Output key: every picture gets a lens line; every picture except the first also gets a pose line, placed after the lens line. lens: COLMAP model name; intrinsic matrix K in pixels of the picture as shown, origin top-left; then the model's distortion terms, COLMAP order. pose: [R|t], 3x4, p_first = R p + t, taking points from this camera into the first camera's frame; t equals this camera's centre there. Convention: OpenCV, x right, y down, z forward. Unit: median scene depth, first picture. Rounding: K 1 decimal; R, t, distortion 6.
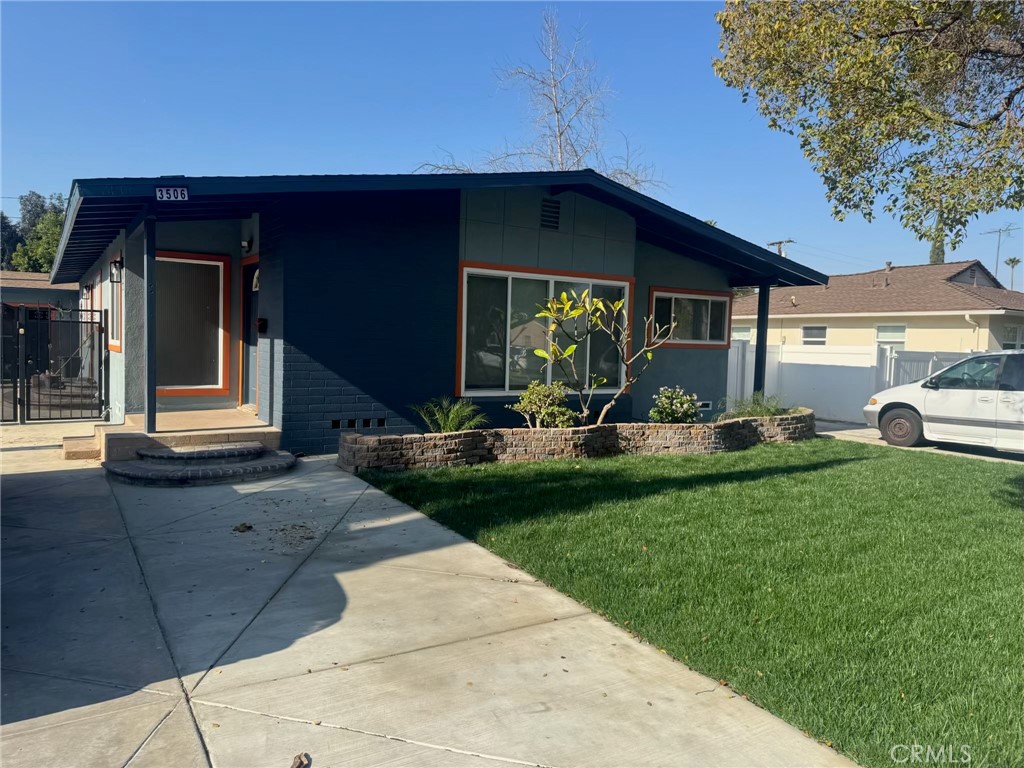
lens RADIAL K [[721.0, 0, 512.0], [0, 721.0, 384.0], [0, 0, 1]] dist [0.110260, -0.164284]
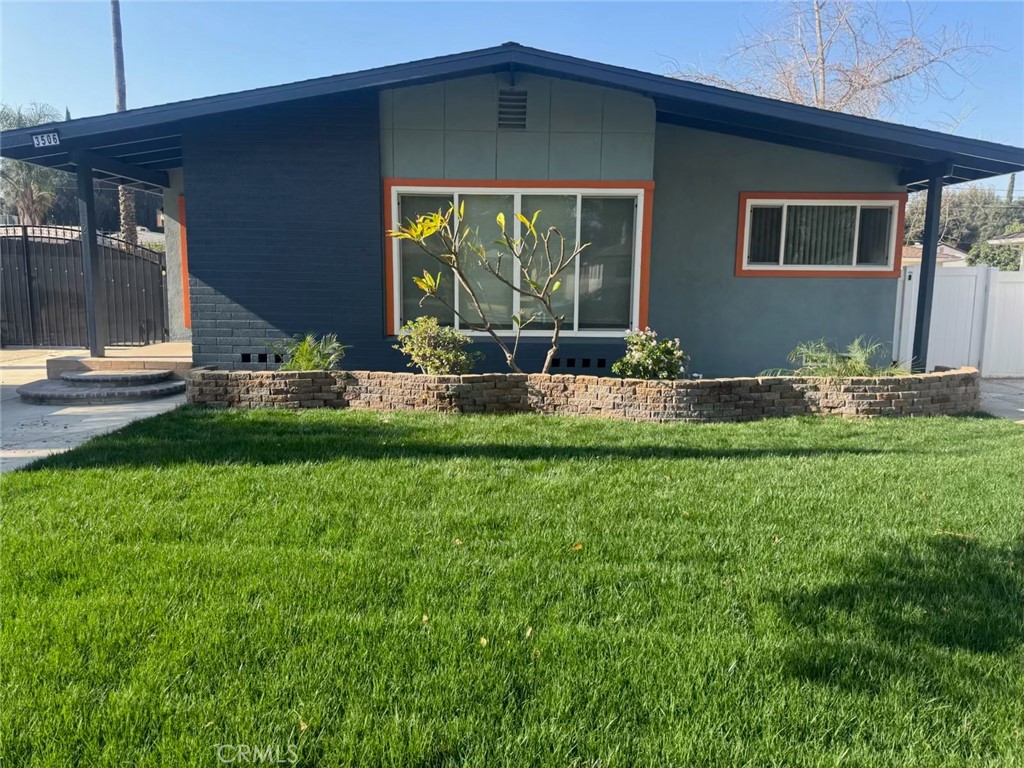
lens RADIAL K [[721.0, 0, 512.0], [0, 721.0, 384.0], [0, 0, 1]] dist [0.110260, -0.164284]
pose [[0.839182, 0.061162, -0.540401, 0.574369], [-0.018641, 0.996307, 0.083814, 0.000772], [0.543532, -0.060262, 0.837223, 0.343469]]
